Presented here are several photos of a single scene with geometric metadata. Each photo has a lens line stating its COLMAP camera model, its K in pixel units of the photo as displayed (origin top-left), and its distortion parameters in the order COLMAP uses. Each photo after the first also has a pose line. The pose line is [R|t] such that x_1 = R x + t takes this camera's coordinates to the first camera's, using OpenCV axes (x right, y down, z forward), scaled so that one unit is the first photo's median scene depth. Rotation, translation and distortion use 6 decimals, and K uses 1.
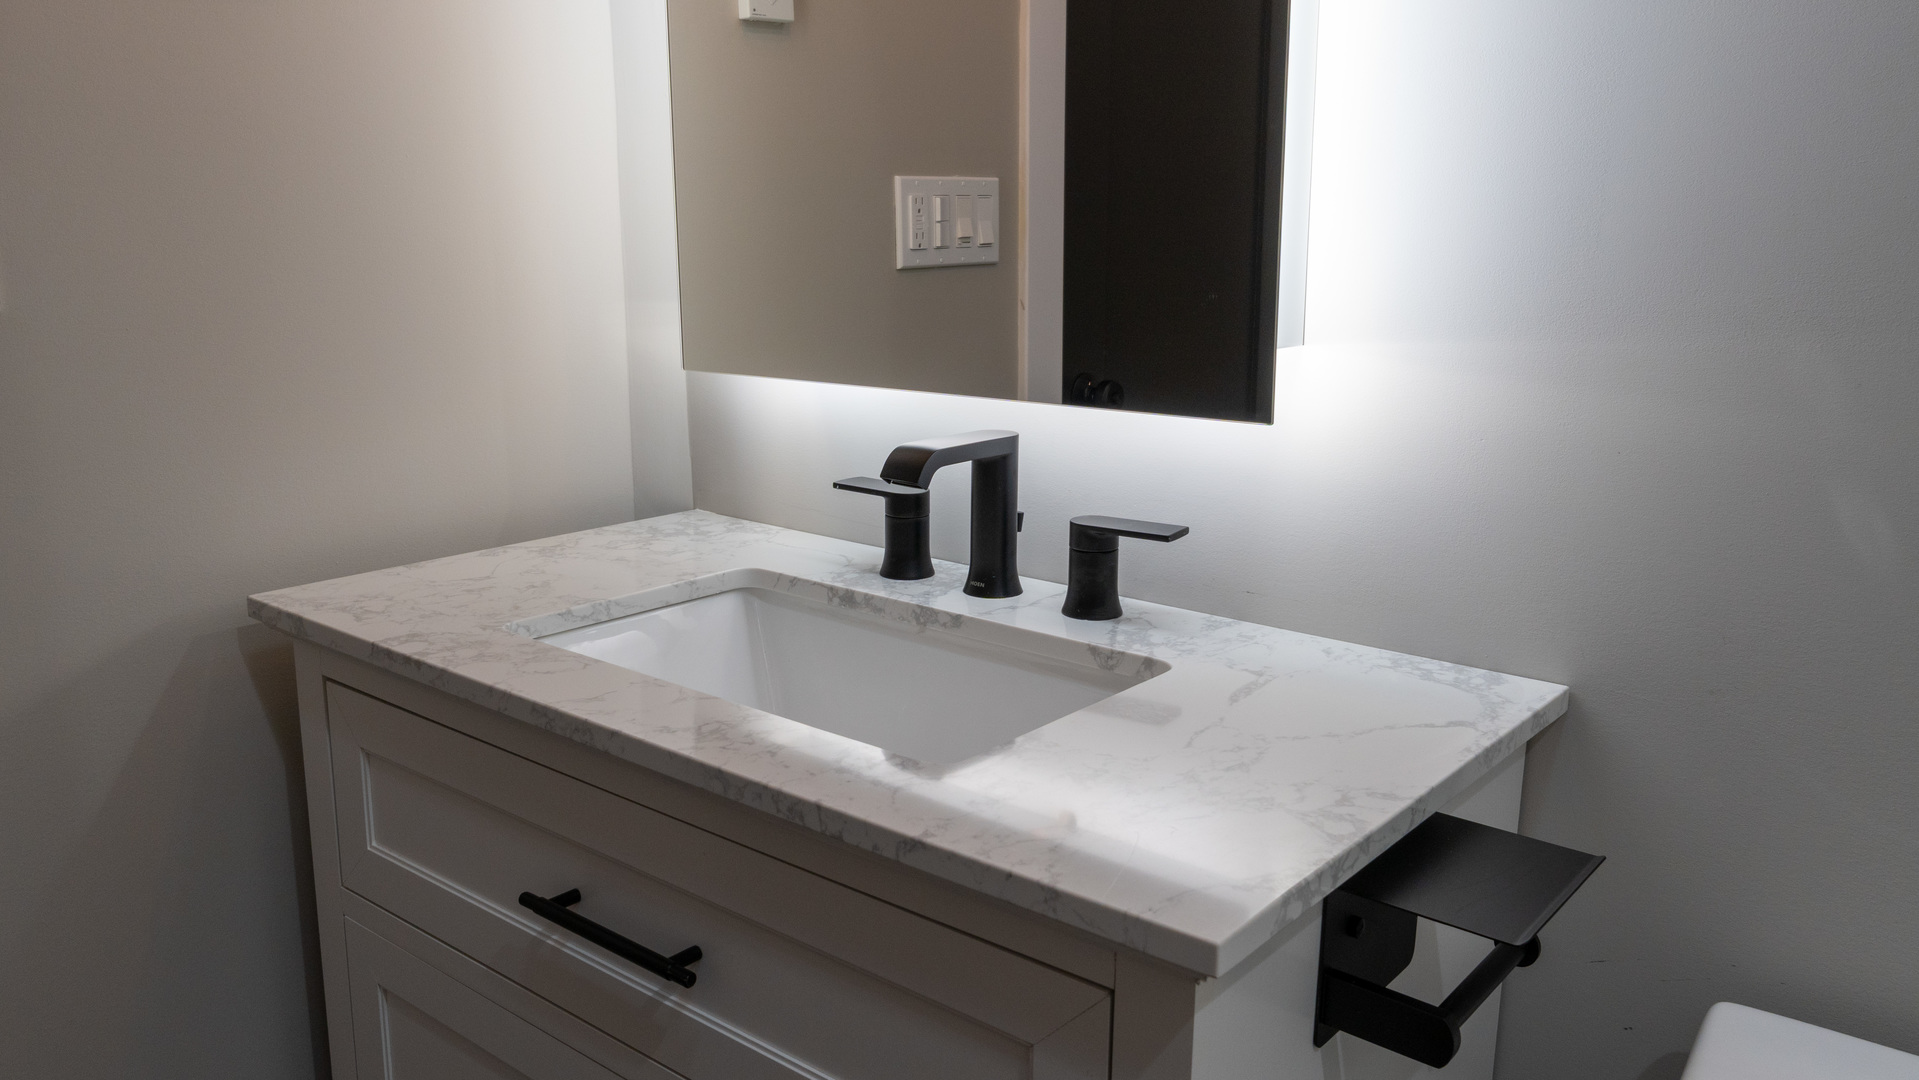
lens RADIAL K [[1465.3, 0, 955.6], [0, 1465.3, 533.2], [0, 0, 1]] dist [-0.005487, -0.000982]
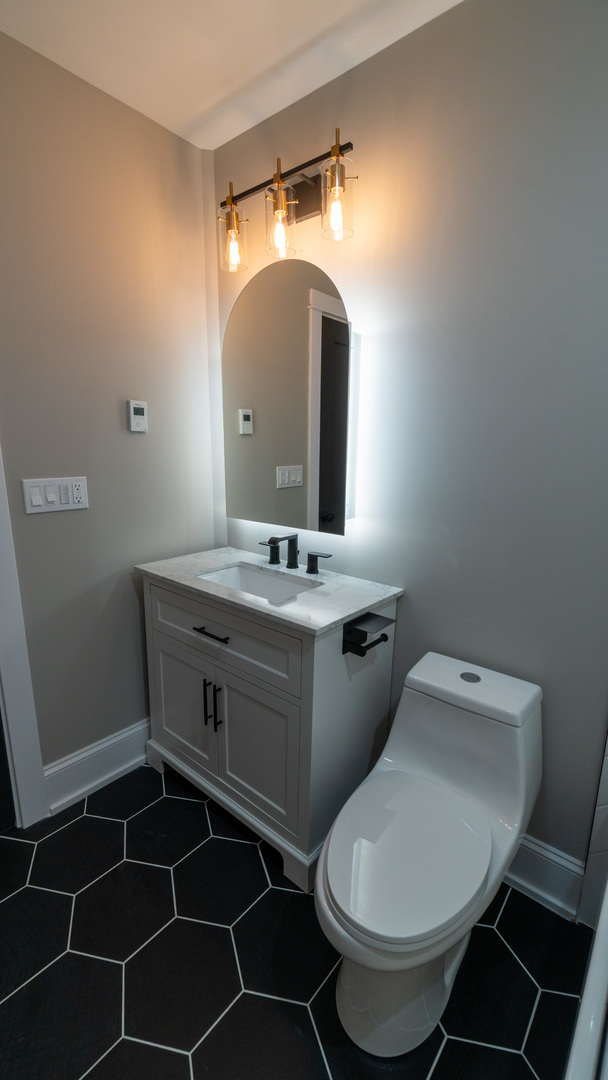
lens RADIAL K [[465.3, 0, 303.0], [0, 465.3, 542.8], [0, 0, 1]] dist [-0.004835, 0.000989]
pose [[0.999824, 0.013979, -0.012540, 0.082030], [-0.013956, 0.999901, 0.001954, -0.043986], [0.012566, -0.001779, 0.999919, -0.510615]]
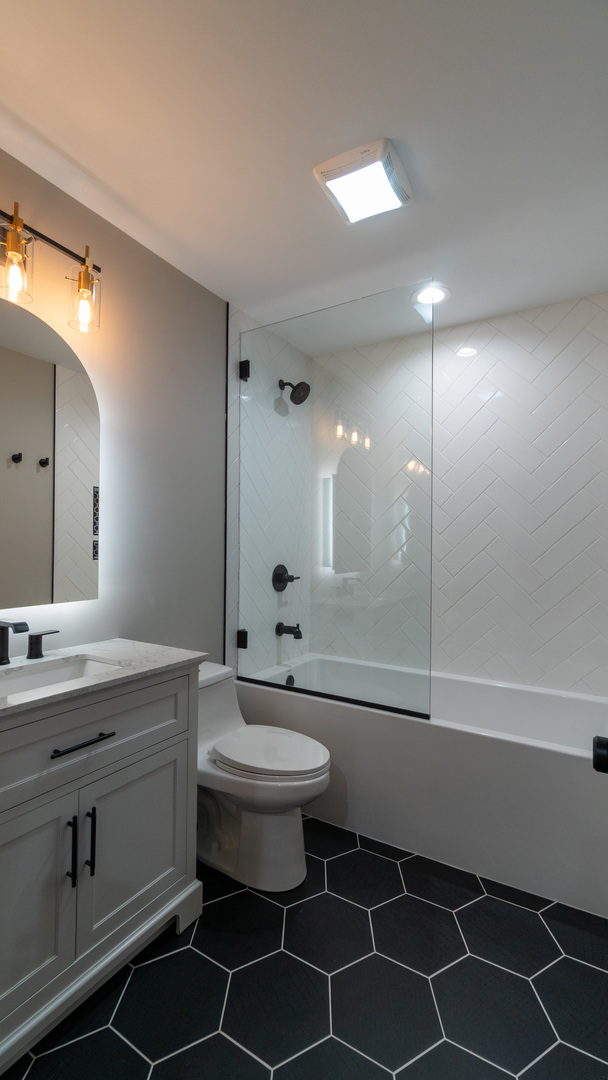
lens RADIAL K [[465.3, 0, 311.6], [0, 465.3, 540.1], [0, 0, 1]] dist [-0.004835, 0.000989]
pose [[-0.155347, 0.008973, 0.987819, -1.310617], [0.196683, 0.980220, 0.022026, -0.141953], [-0.968082, 0.197709, -0.154039, 0.410844]]
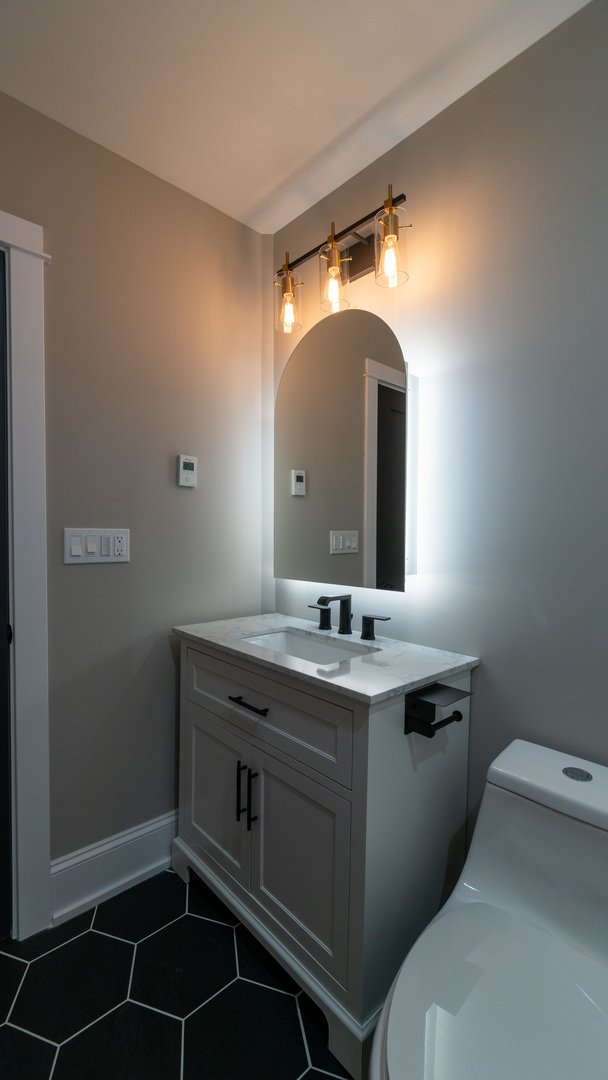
lens RADIAL K [[465.3, 0, 304.0], [0, 465.3, 544.7], [0, 0, 1]] dist [-0.004835, 0.000989]
pose [[0.990180, 0.010828, -0.139375, 0.096752], [-0.037279, 0.981345, -0.188604, 0.049858], [0.134733, 0.191948, 0.972113, -0.346916]]
